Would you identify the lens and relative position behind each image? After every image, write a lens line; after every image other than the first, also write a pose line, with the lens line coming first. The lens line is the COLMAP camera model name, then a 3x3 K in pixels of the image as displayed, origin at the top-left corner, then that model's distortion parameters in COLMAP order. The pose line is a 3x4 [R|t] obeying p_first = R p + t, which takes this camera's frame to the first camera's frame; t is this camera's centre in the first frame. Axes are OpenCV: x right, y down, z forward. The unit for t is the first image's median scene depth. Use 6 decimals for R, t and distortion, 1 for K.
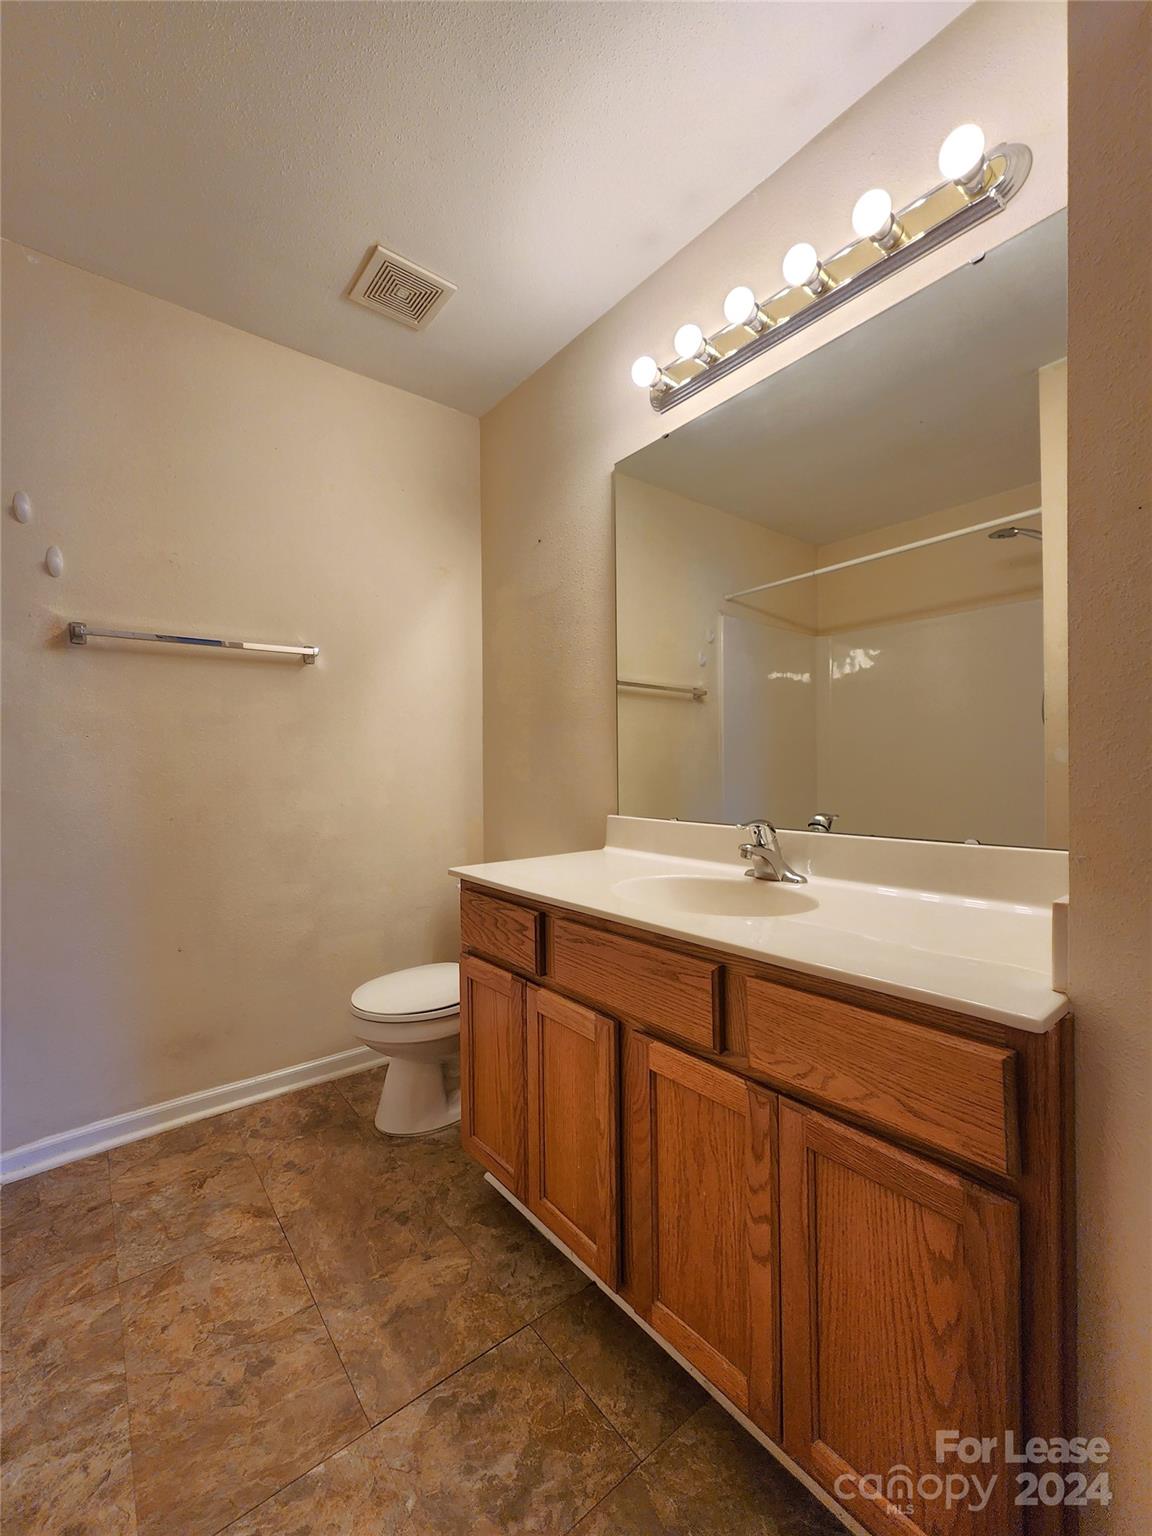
lens RADIAL K [[631.6, 0, 583.4], [0, 631.6, 769.4], [0, 0, 1]] dist [0.001816, 0.000370]
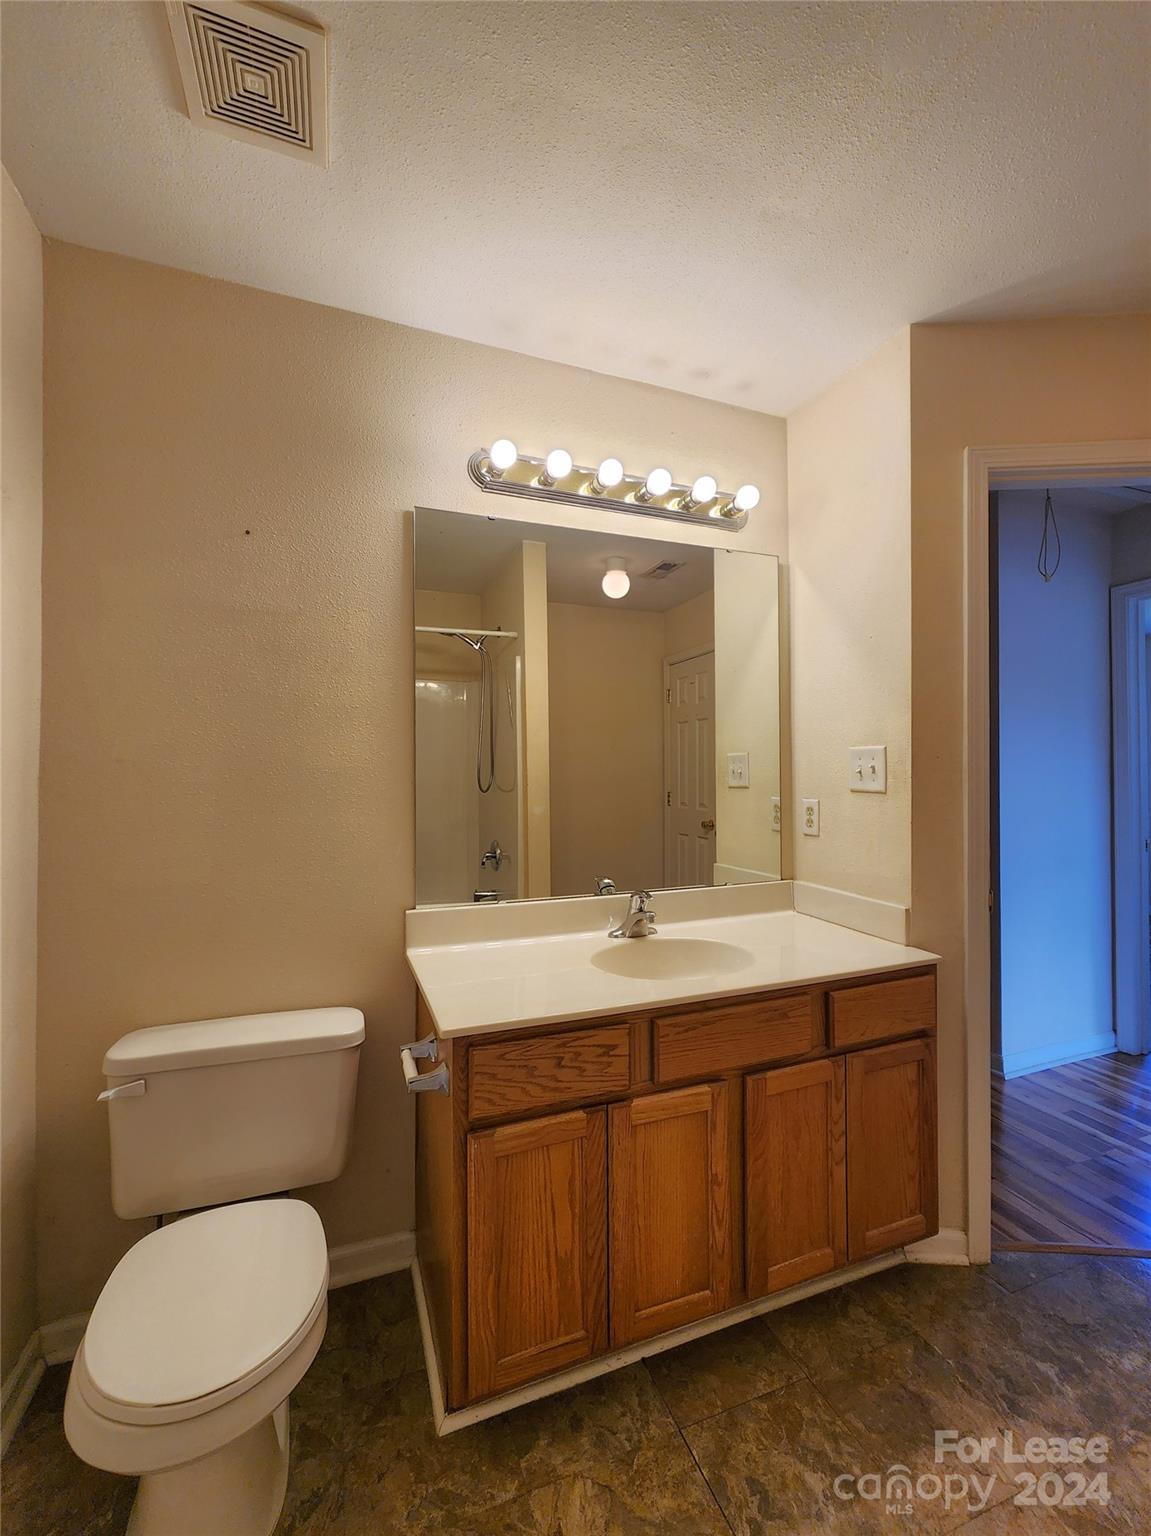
lens RADIAL K [[631.6, 0, 581.3], [0, 631.6, 768.8], [0, 0, 1]] dist [0.001816, 0.000370]
pose [[0.316317, 0.015792, 0.948522, -1.116327], [0.006812, 0.999798, -0.018917, -0.164015], [-0.948629, 0.012445, 0.316145, 0.816749]]
